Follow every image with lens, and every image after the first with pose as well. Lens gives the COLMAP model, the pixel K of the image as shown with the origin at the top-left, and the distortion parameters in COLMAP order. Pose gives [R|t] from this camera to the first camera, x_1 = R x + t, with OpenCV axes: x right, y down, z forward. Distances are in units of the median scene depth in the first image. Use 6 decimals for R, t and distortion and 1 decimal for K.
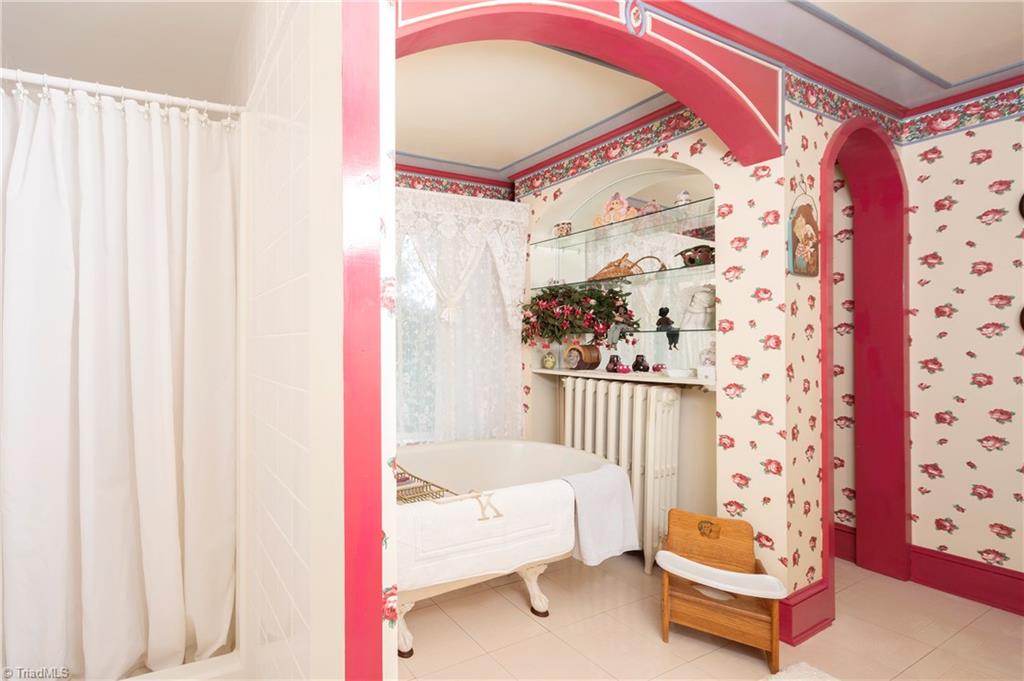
lens RADIAL K [[381.5, 0, 492.3], [0, 381.5, 316.9], [0, 0, 1]] dist [-0.000535, 0.000035]
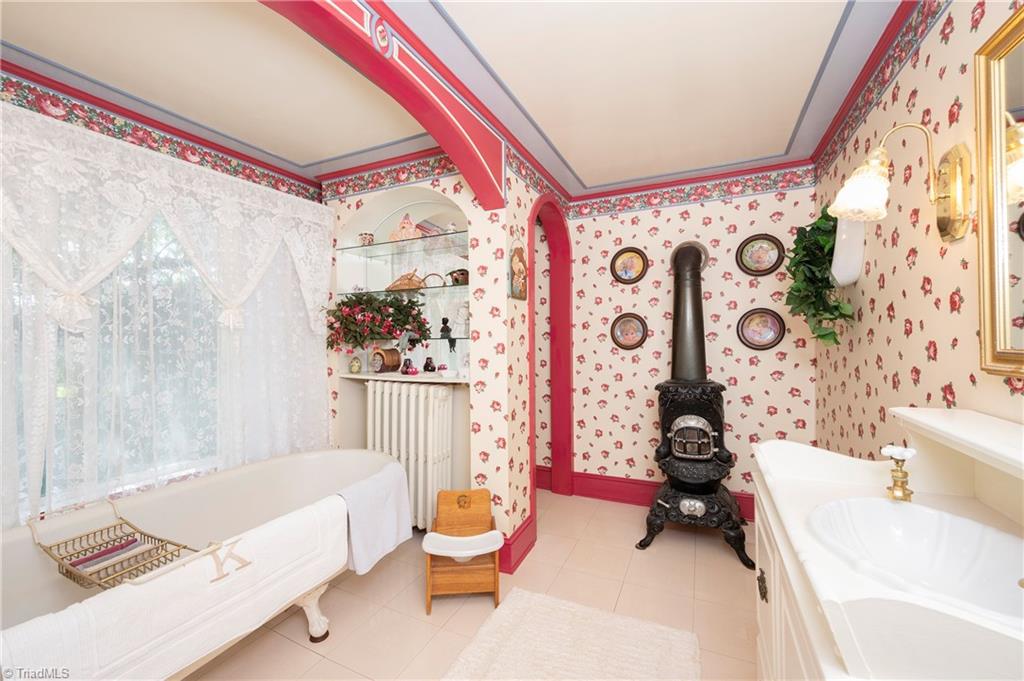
lens RADIAL K [[402.5, 0, 512.0], [0, 402.5, 337.1], [0, 0, 1]] dist [0.001068, -0.000415]
pose [[0.742607, -0.002583, 0.669723, -0.204208], [0.000516, 0.999994, 0.003286, 0.027506], [-0.669728, -0.002095, 0.742604, -0.069736]]
